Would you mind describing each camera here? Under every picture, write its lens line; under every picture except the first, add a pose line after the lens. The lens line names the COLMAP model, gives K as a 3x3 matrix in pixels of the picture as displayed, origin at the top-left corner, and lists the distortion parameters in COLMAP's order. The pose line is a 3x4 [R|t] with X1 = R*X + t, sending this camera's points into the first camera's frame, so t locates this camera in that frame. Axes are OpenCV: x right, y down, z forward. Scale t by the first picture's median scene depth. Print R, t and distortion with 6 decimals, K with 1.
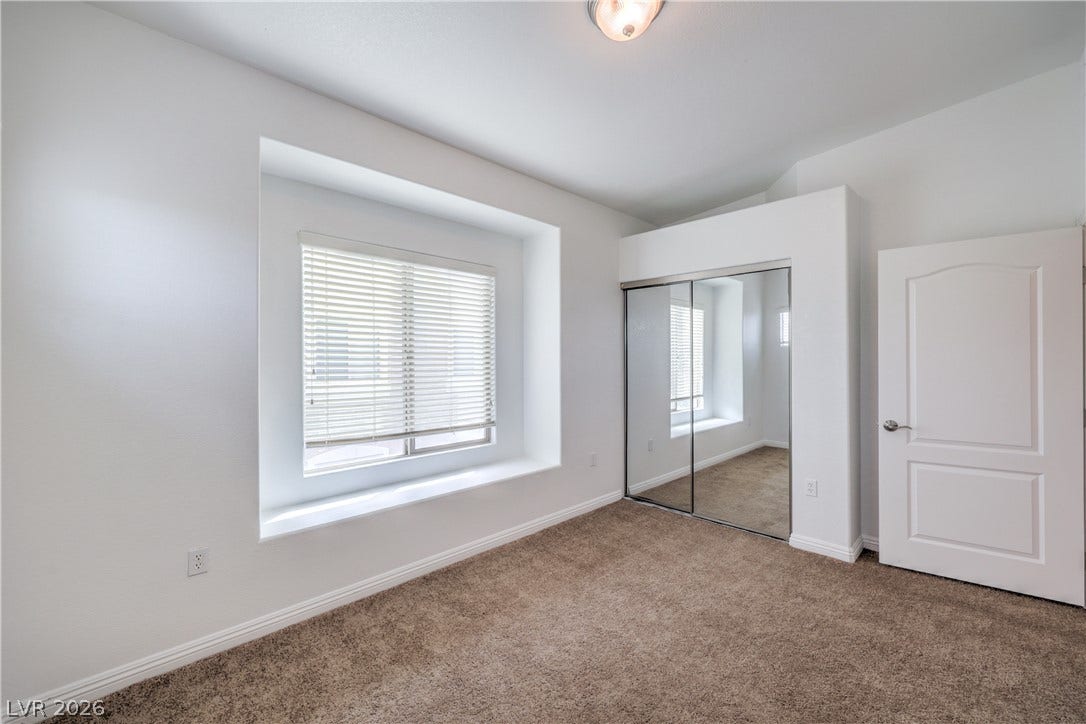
lens RADIAL K [[444.1, 0, 545.6], [0, 444.1, 361.9], [0, 0, 1]] dist [-0.001025, -0.000252]
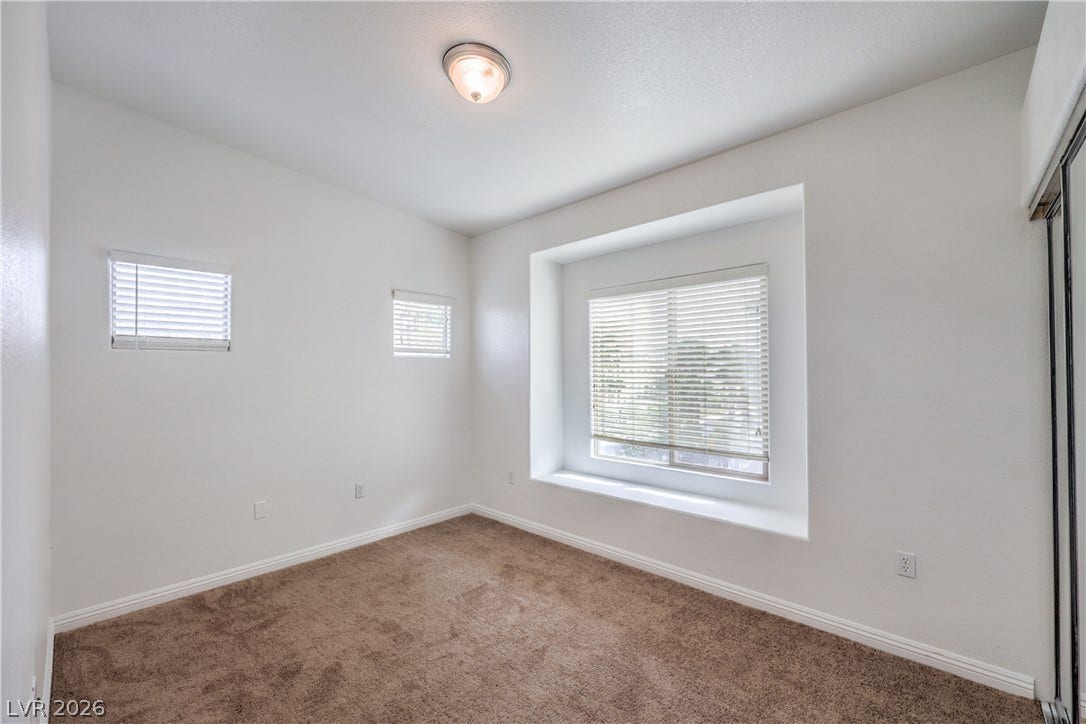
lens RADIAL K [[446.5, 0, 541.1], [0, 446.5, 368.5], [0, 0, 1]] dist [-0.000958, -0.000114]
pose [[0.024044, -0.003143, -0.999706, 0.777590], [0.013188, 0.999909, -0.002826, -0.029997], [0.999624, -0.013116, 0.024083, 0.658796]]
